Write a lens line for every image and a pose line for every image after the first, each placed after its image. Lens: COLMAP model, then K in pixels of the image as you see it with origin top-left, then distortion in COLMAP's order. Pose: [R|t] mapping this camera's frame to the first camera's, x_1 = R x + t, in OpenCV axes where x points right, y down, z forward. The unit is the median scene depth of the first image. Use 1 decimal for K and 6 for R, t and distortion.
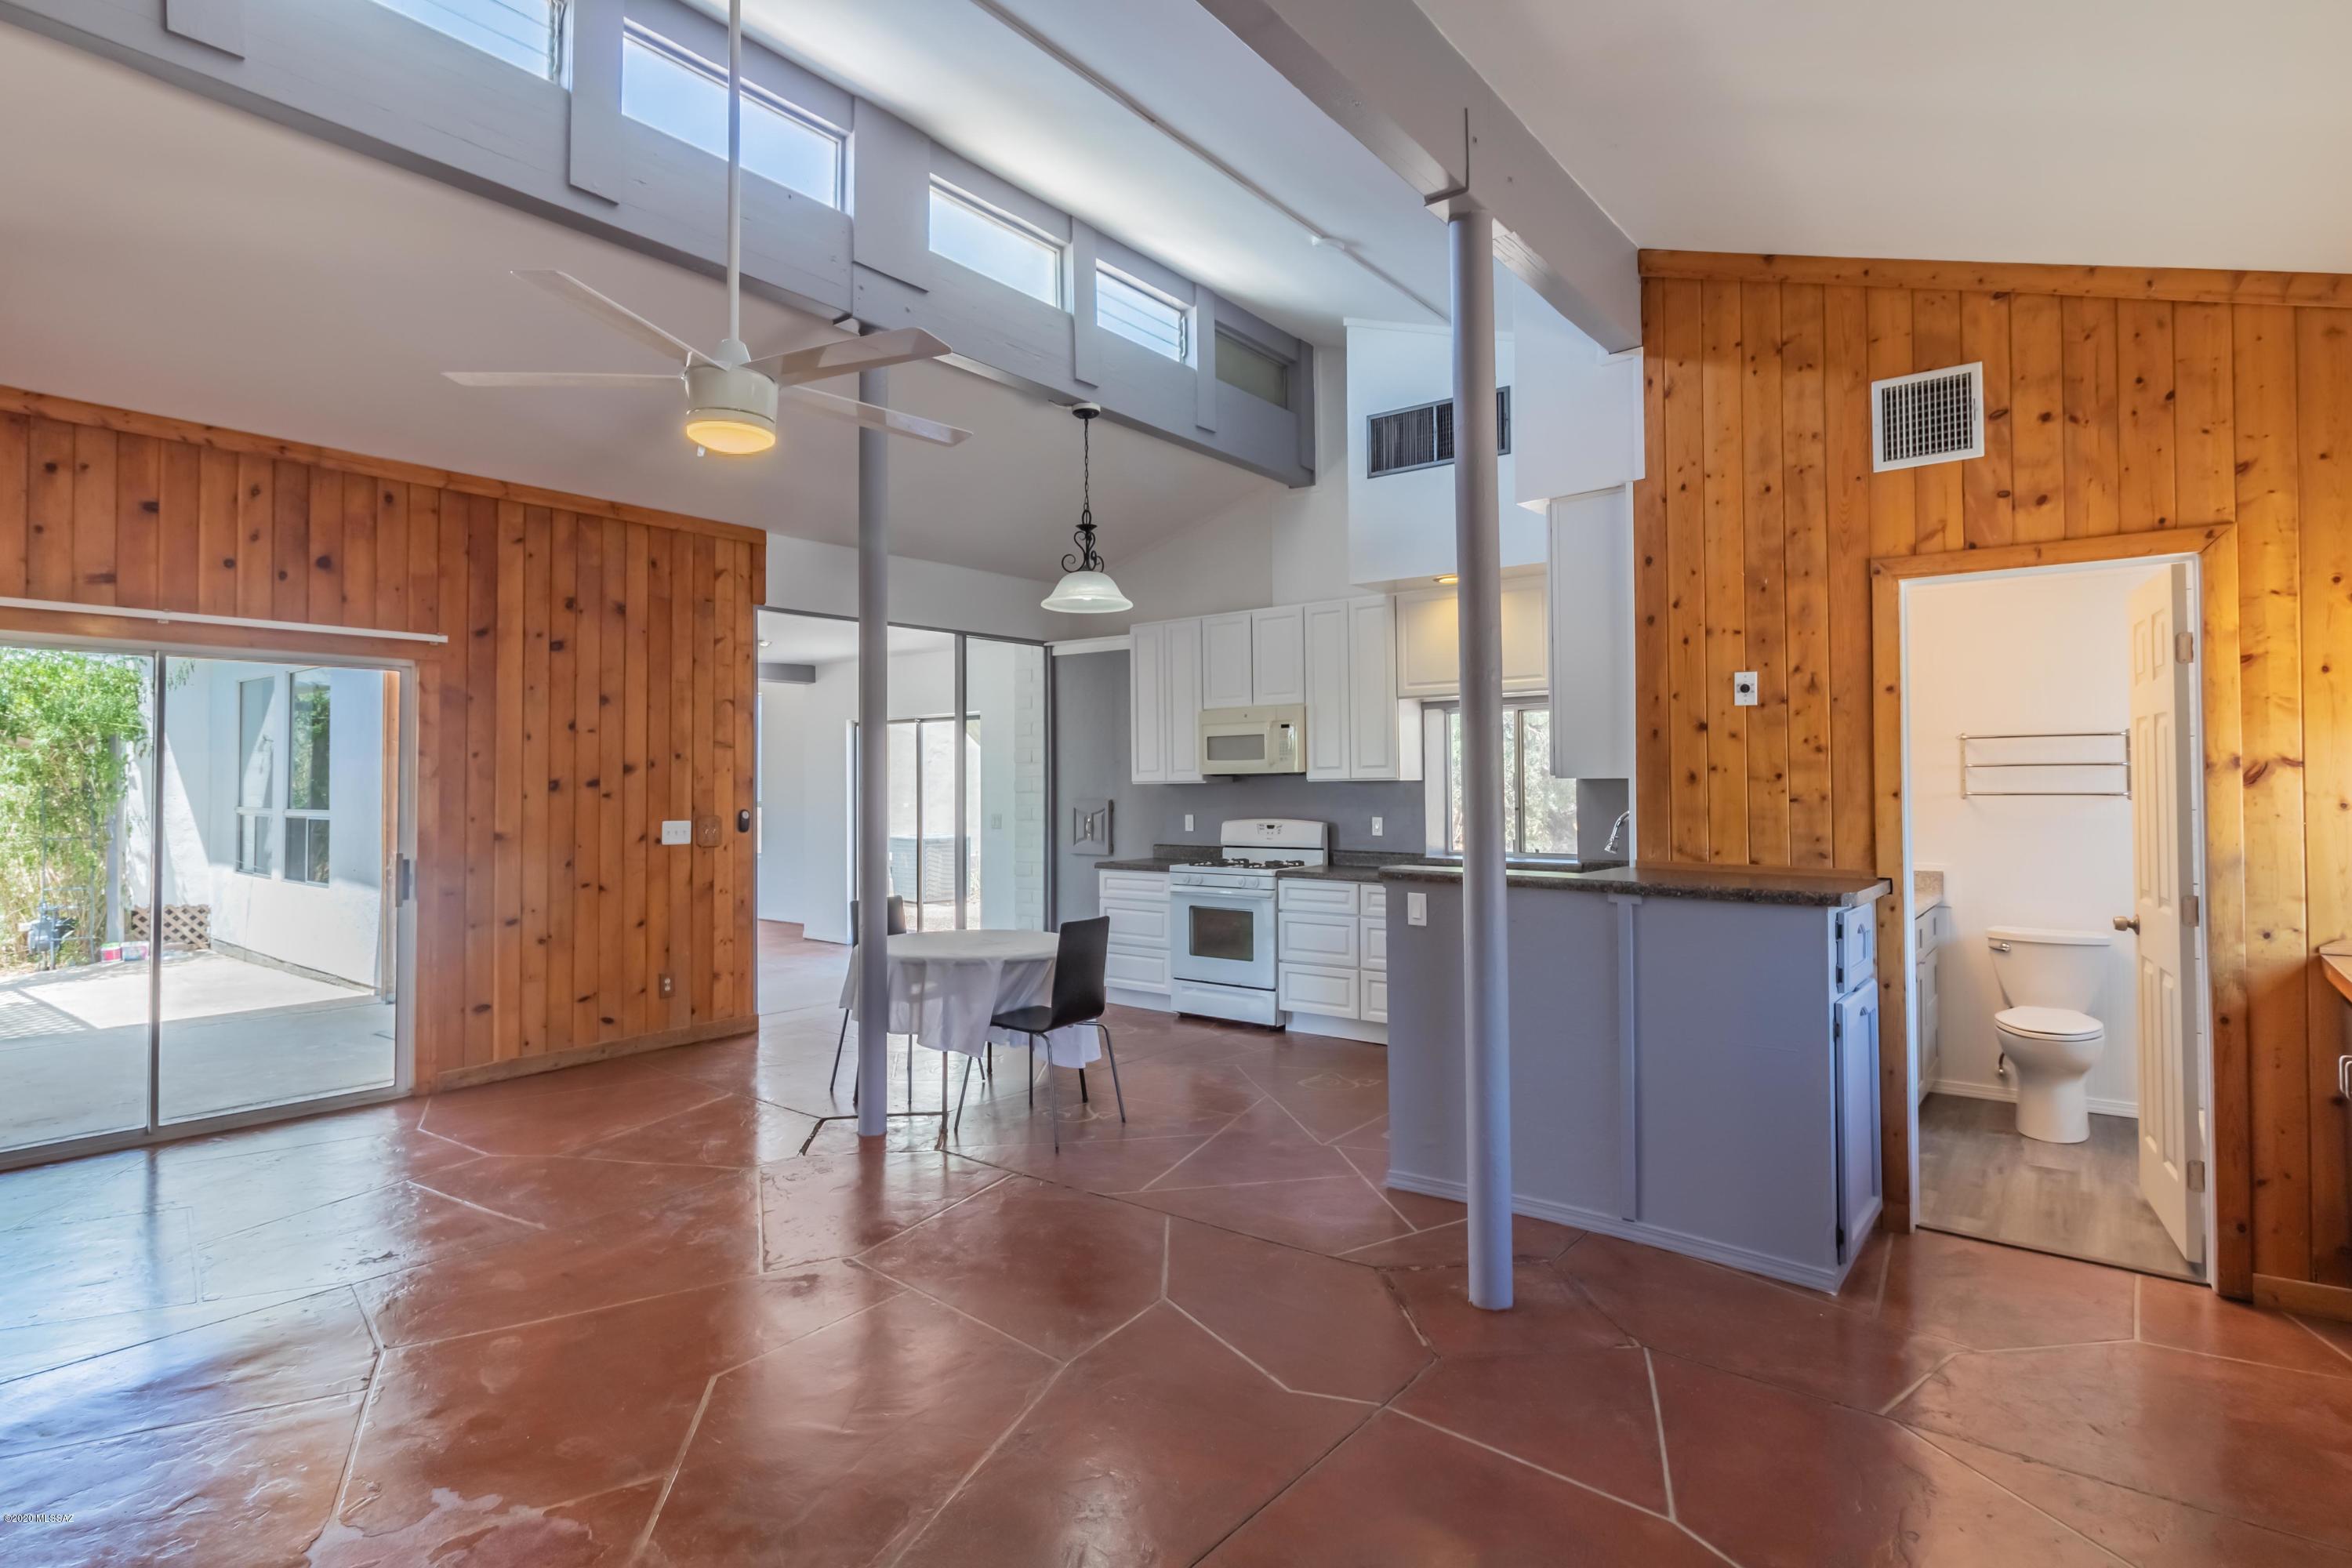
lens RADIAL K [[1174.6, 0, 1175.0], [0, 1174.6, 762.4], [0, 0, 1]] dist [0.000288, -0.000453]
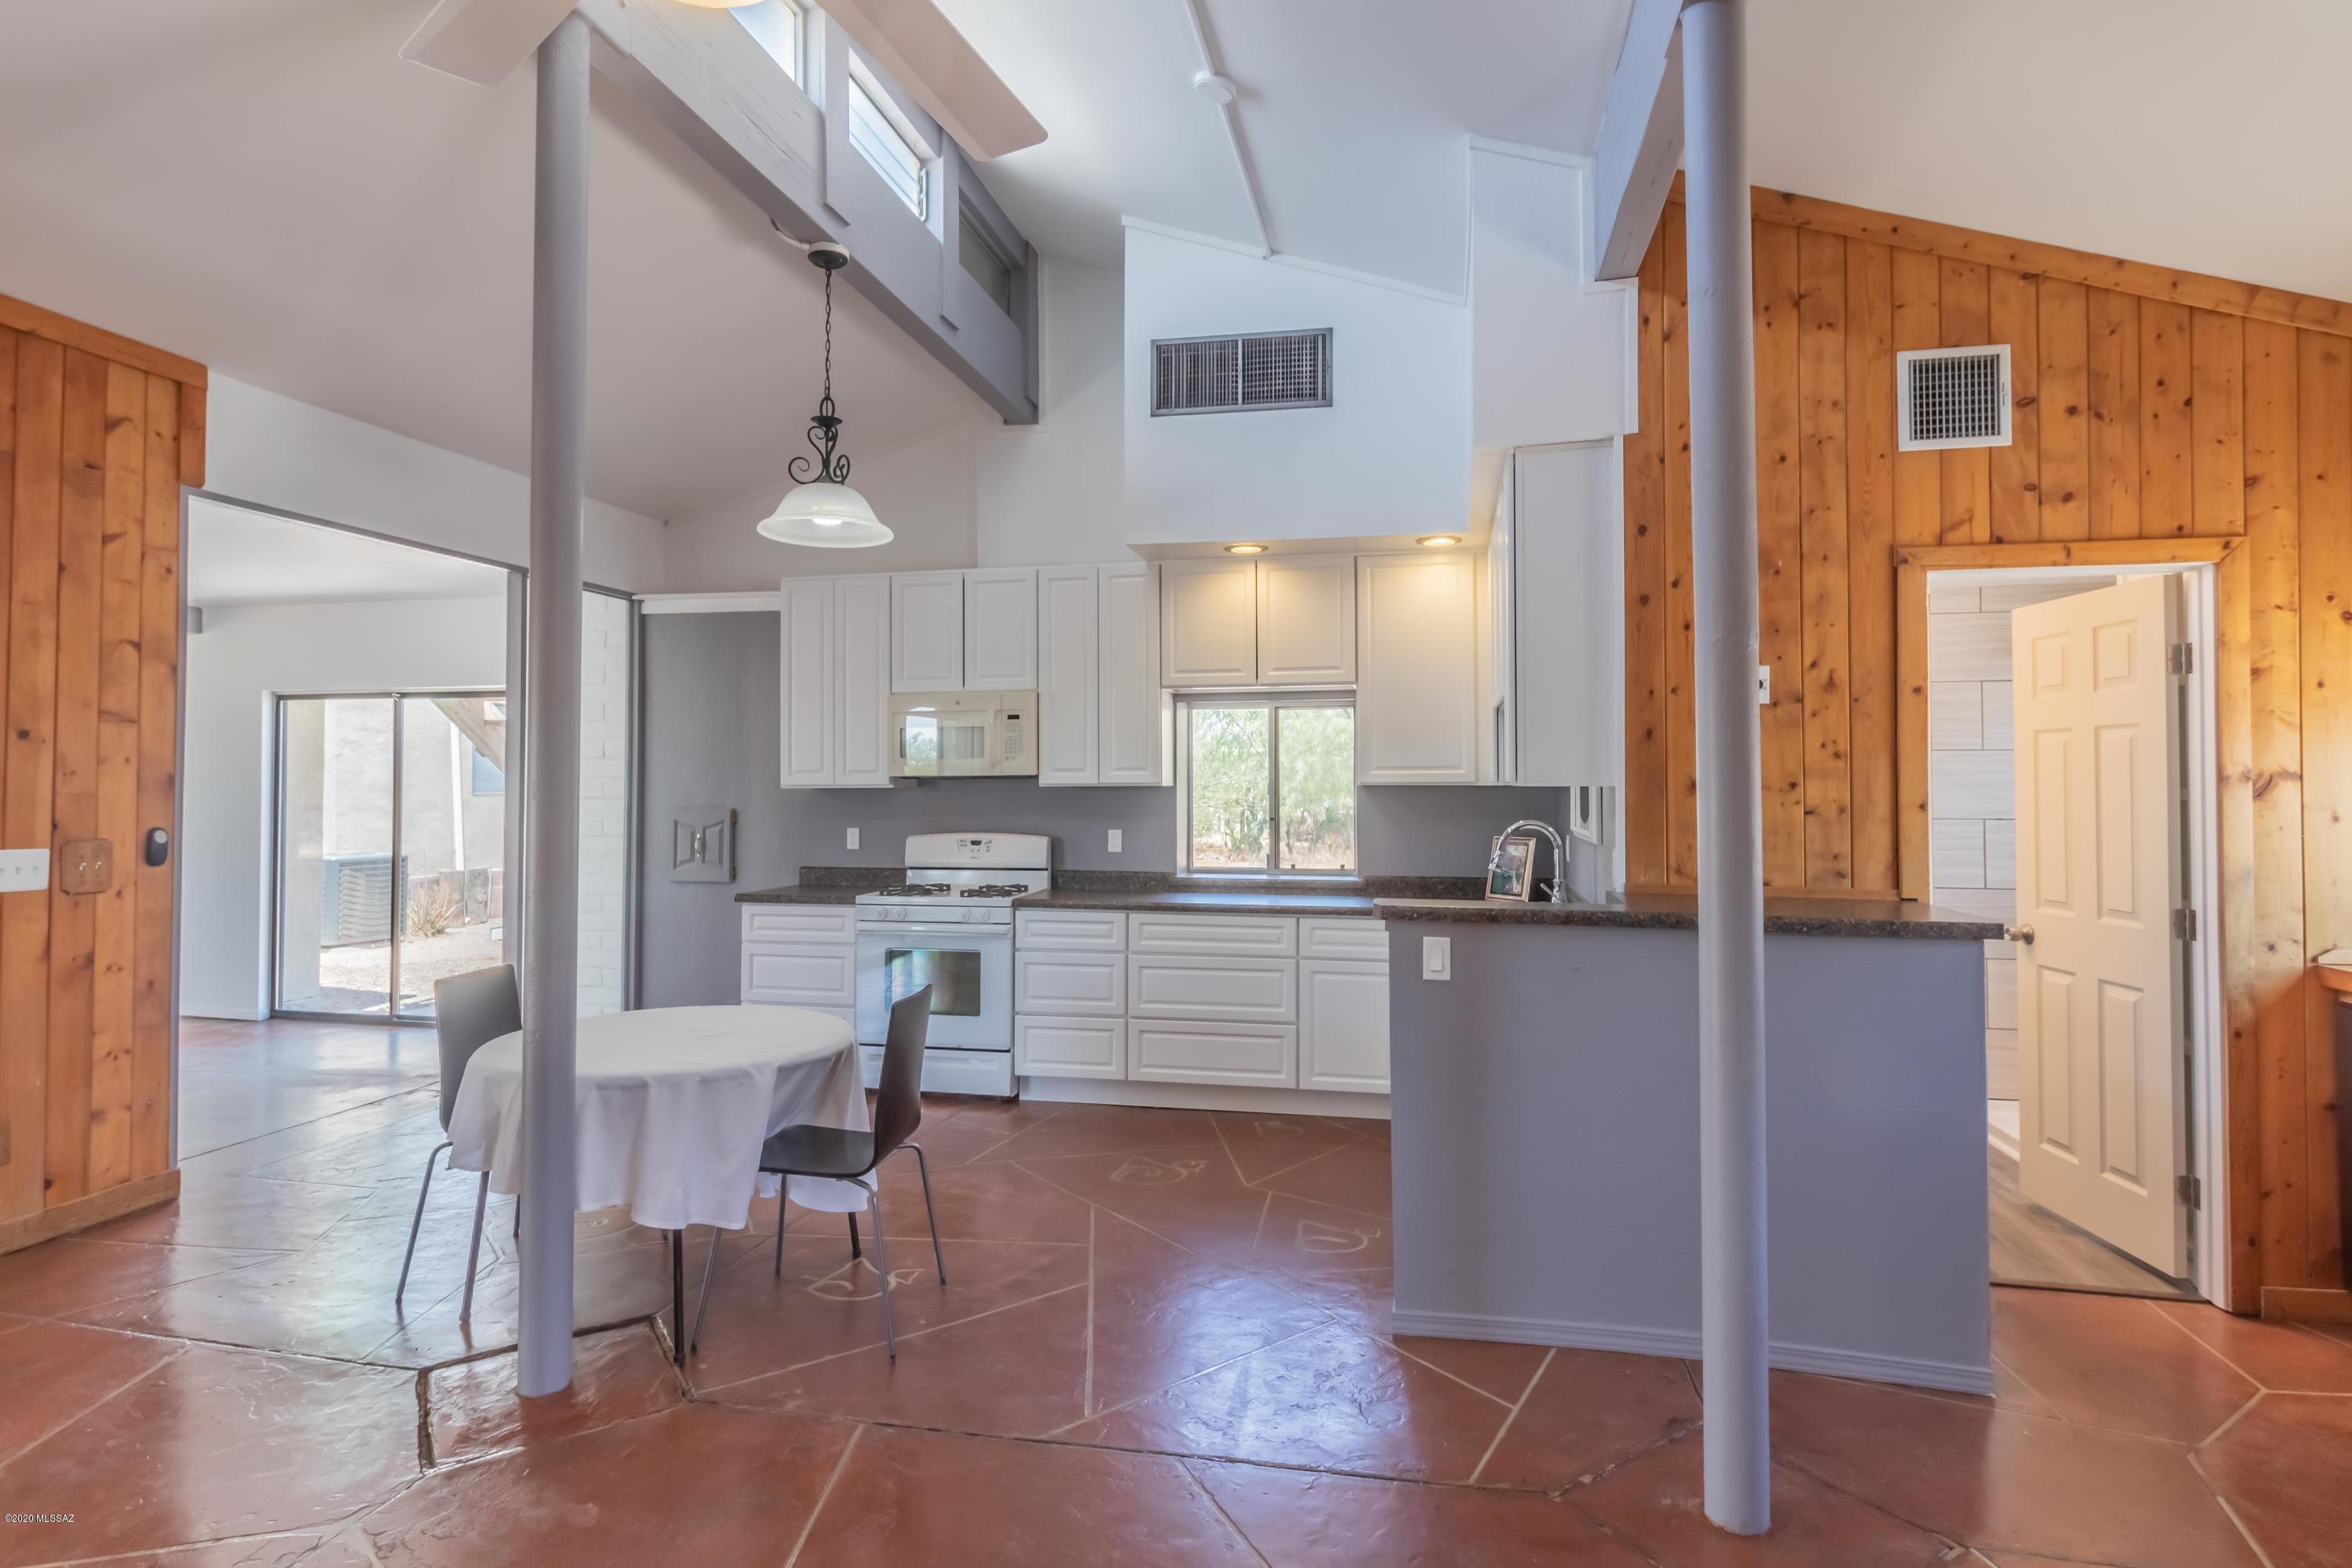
lens RADIAL K [[1189.5, 0, 1173.6], [0, 1189.5, 762.5], [0, 0, 1]] dist [-0.001076, -0.000373]
pose [[0.897227, 0.015508, 0.441297, -0.293905], [-0.013924, 0.999880, -0.006828, 0.007128], [-0.441349, -0.000018, 0.897335, 0.402926]]
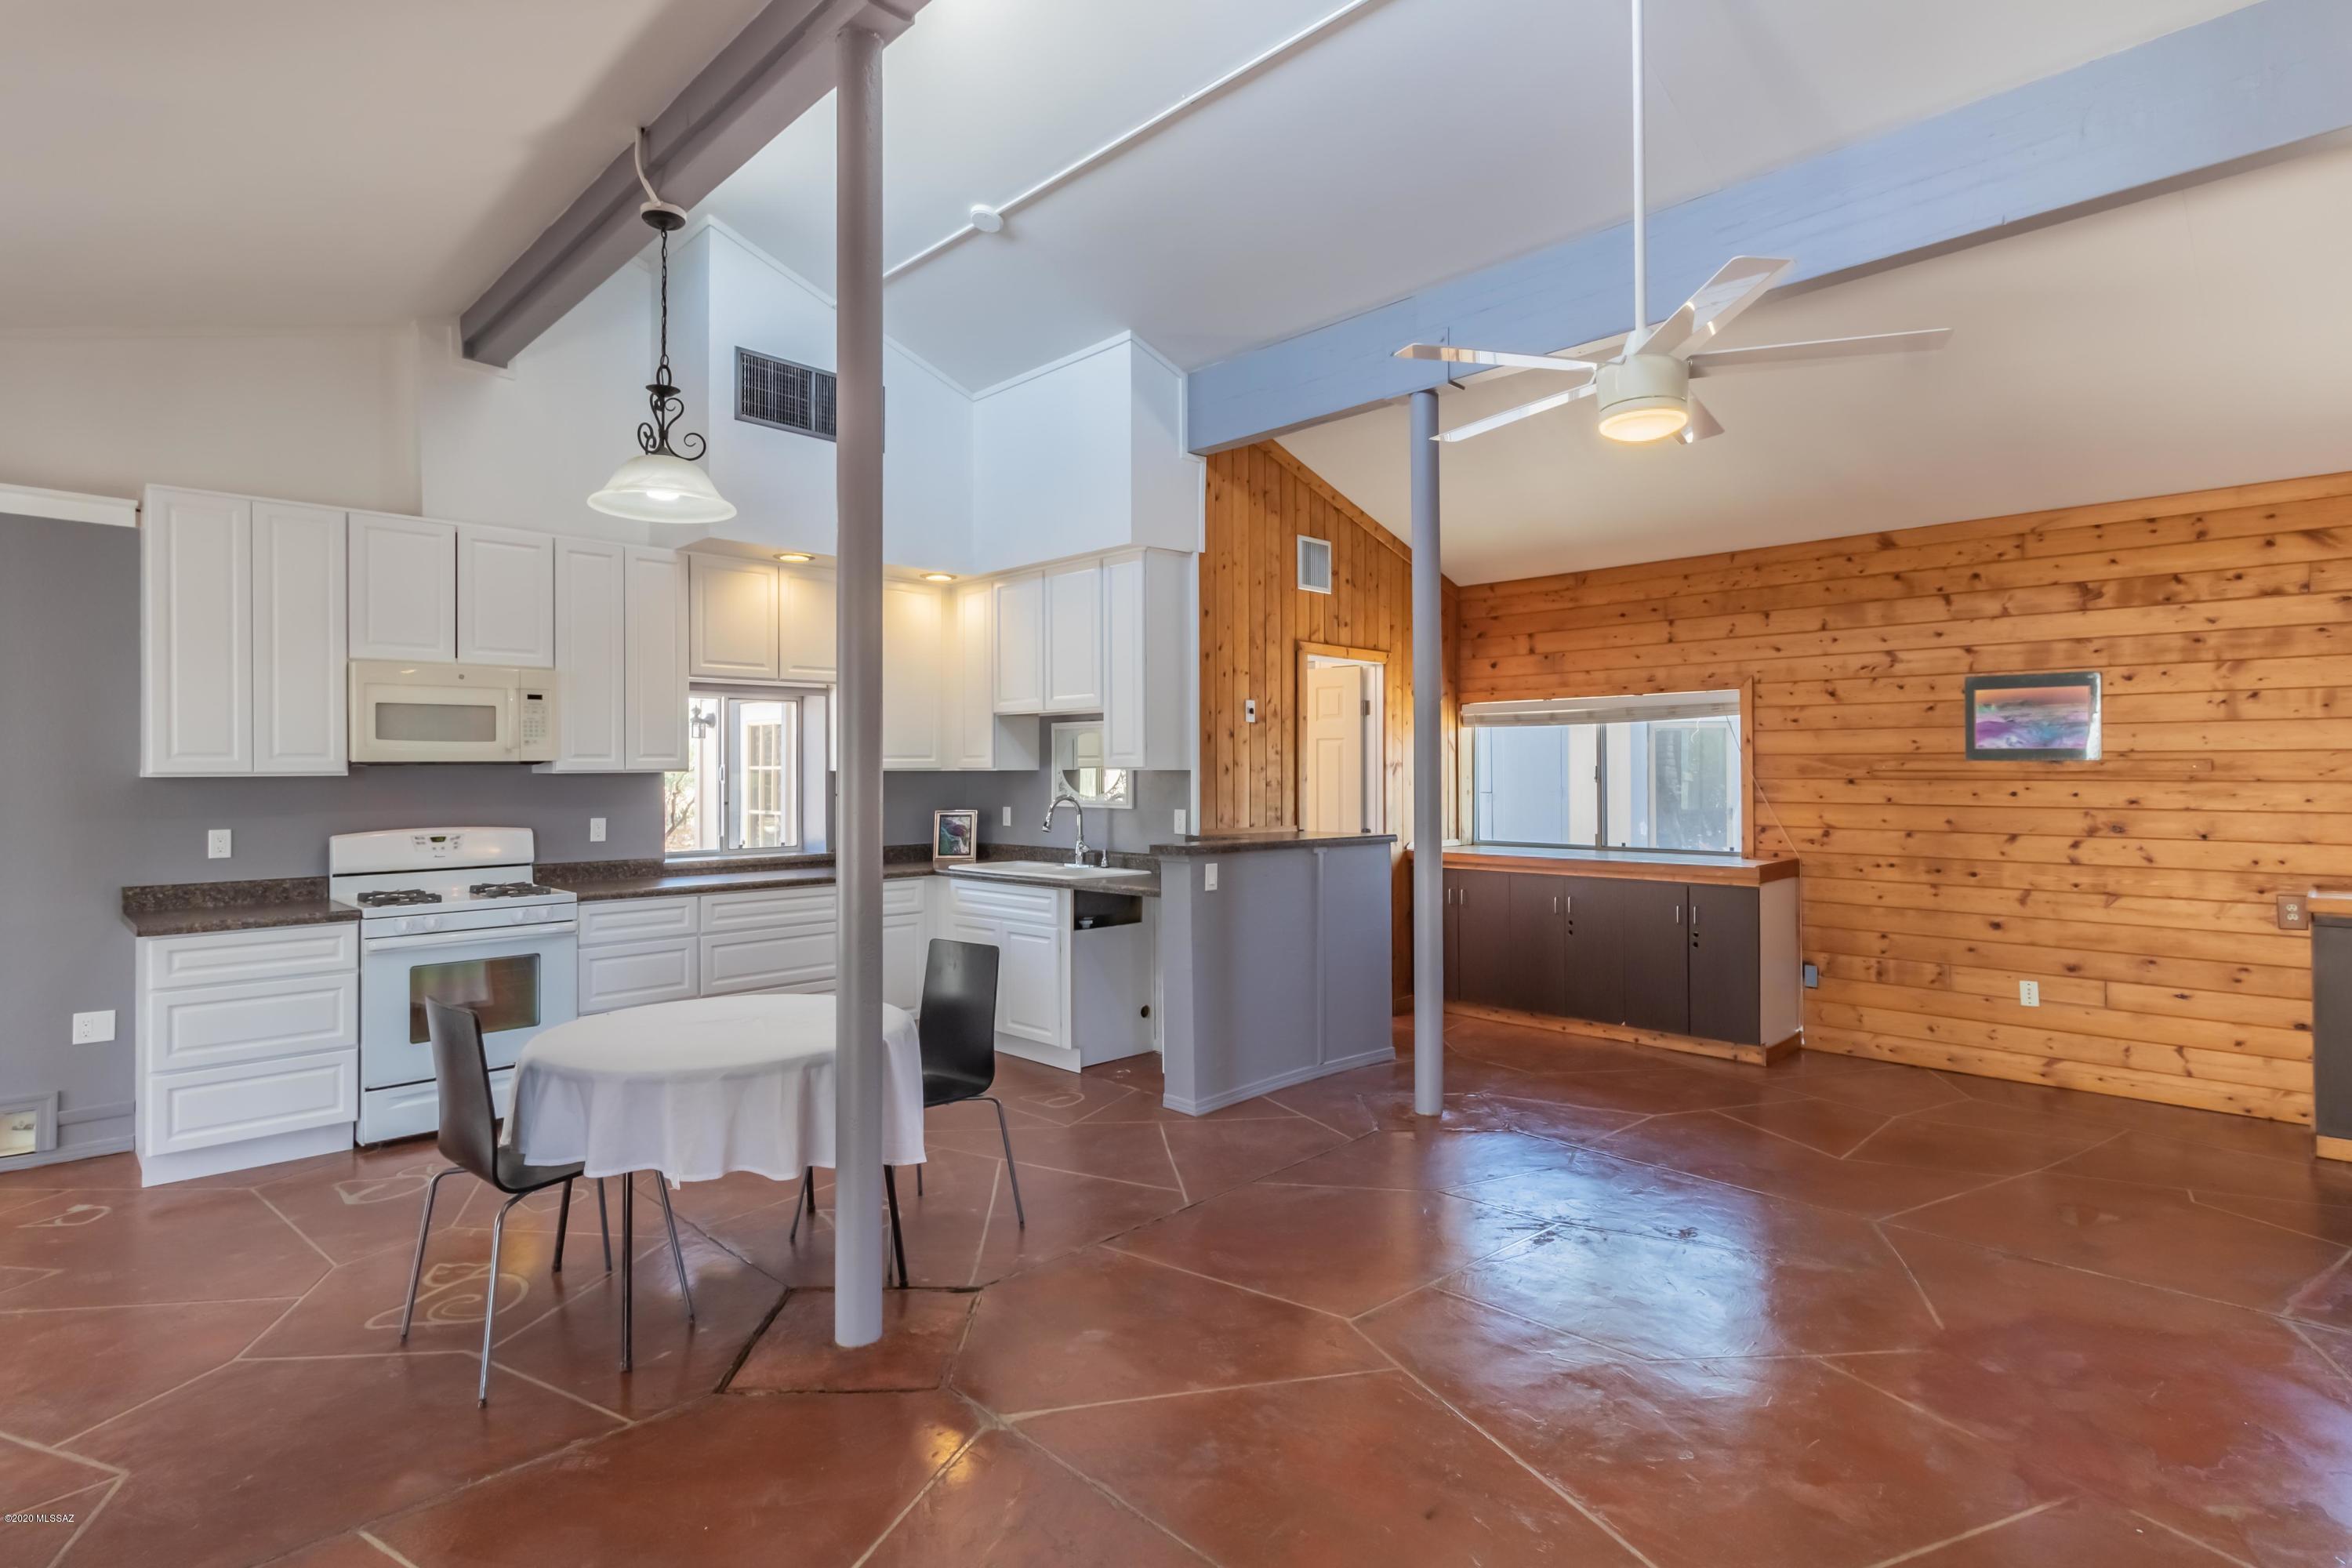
lens RADIAL K [[1174.6, 0, 1175.0], [0, 1174.6, 762.4], [0, 0, 1]] dist [0.000288, -0.000453]
pose [[0.114572, 0.013139, 0.993328, -1.036656], [-0.014071, 0.999834, -0.011602, 0.022237], [-0.993315, -0.012648, 0.114738, 0.931101]]
